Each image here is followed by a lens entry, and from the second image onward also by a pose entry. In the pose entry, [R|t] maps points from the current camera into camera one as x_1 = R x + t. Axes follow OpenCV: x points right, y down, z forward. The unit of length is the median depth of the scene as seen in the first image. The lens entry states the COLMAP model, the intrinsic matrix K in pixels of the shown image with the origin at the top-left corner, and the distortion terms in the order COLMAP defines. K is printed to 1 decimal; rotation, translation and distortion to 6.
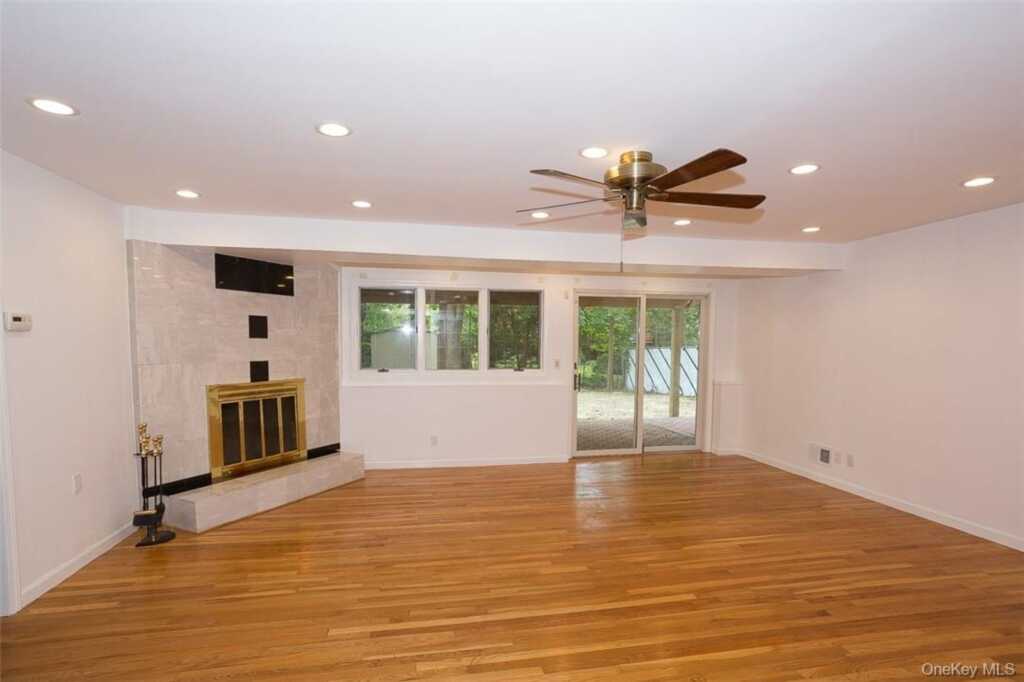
lens RADIAL K [[510.4, 0, 504.6], [0, 510.4, 338.1], [0, 0, 1]] dist [-0.022521, 0.010690]
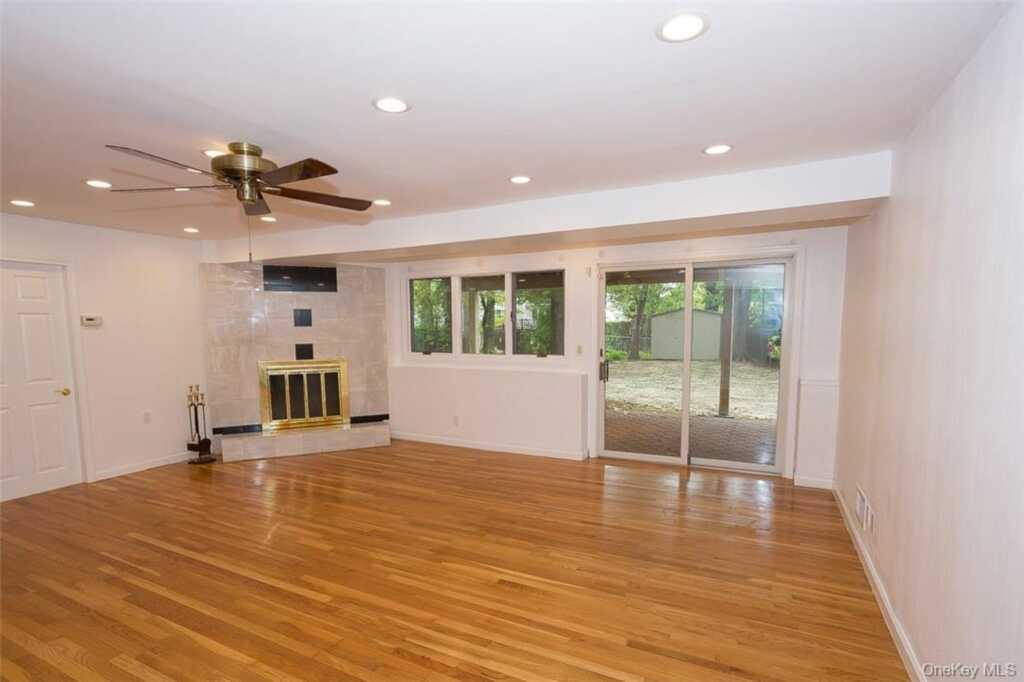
lens RADIAL K [[510.4, 0, 497.3], [0, 510.4, 335.1], [0, 0, 1]] dist [-0.022521, 0.010690]
pose [[0.784895, -0.000566, -0.619629, 0.684048], [0.018747, 0.999563, 0.022835, 0.001805], [0.619346, -0.029539, 0.784563, 0.268558]]
